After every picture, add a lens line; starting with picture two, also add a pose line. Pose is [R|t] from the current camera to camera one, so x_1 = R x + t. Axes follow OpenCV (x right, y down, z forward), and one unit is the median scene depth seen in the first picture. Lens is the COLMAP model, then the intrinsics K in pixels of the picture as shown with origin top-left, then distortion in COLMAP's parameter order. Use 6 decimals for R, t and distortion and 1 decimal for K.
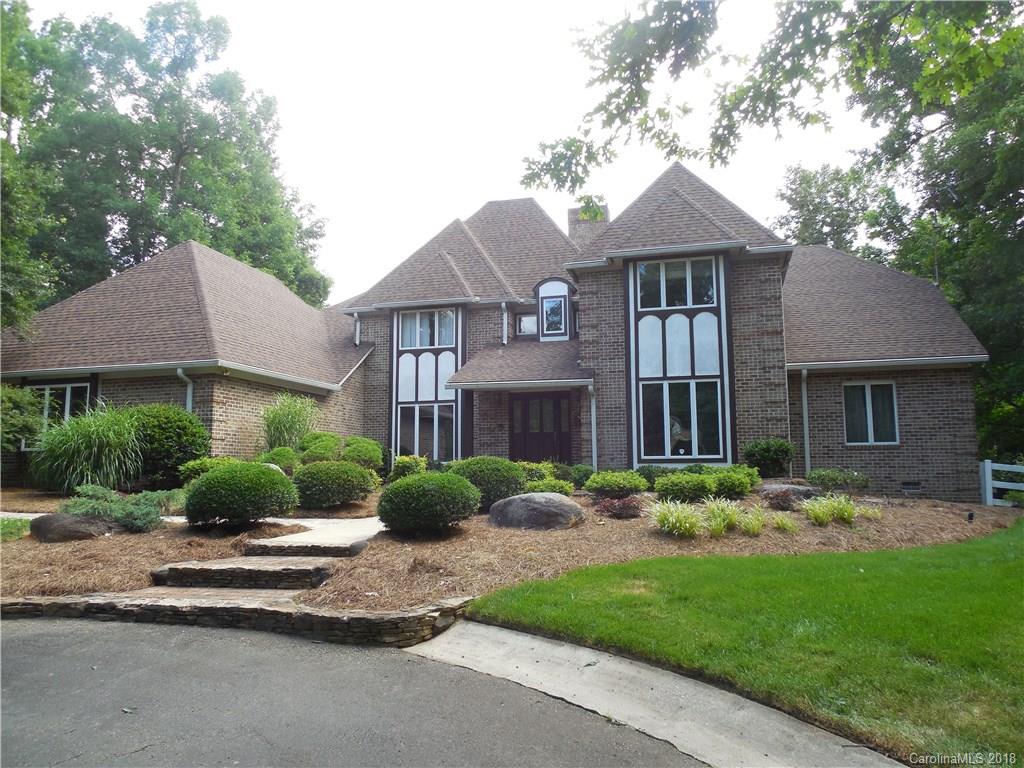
lens RADIAL K [[764.8, 0, 509.3], [0, 764.8, 379.2], [0, 0, 1]] dist [-0.009151, 0.004343]
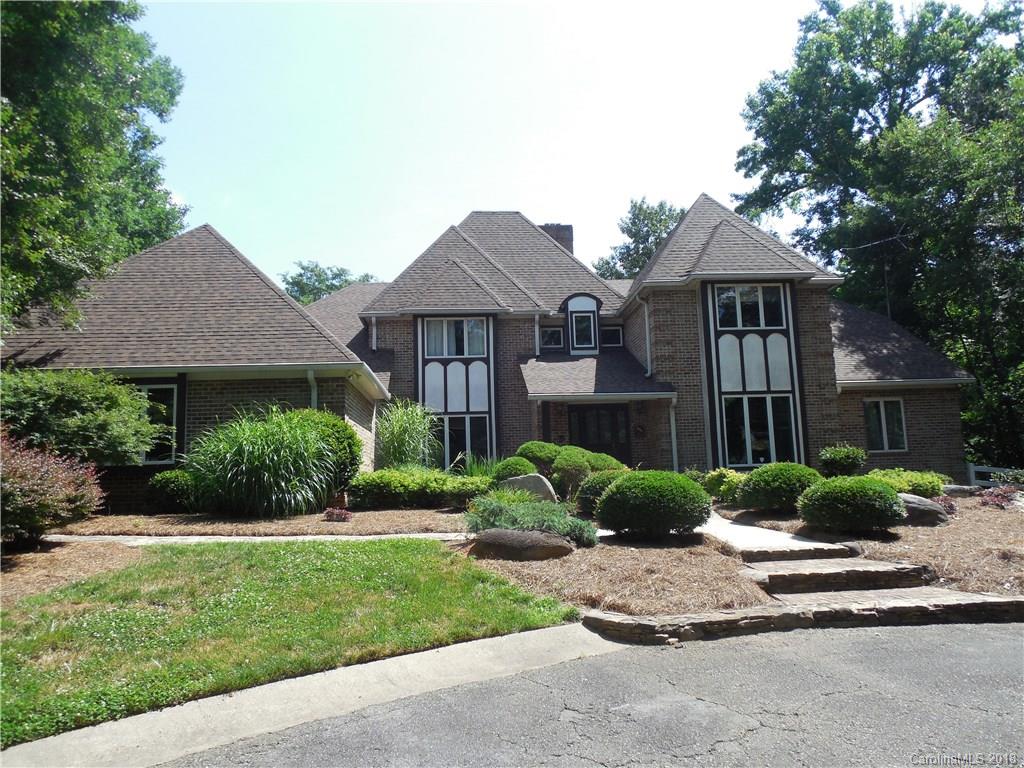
lens RADIAL K [[764.8, 0, 509.8], [0, 764.8, 388.5], [0, 0, 1]] dist [-0.009151, 0.004343]
pose [[0.942006, 0.020435, 0.334975, -0.466628], [-0.017204, 0.999772, -0.012612, 0.012307], [-0.335156, 0.006118, 0.942143, 0.085679]]
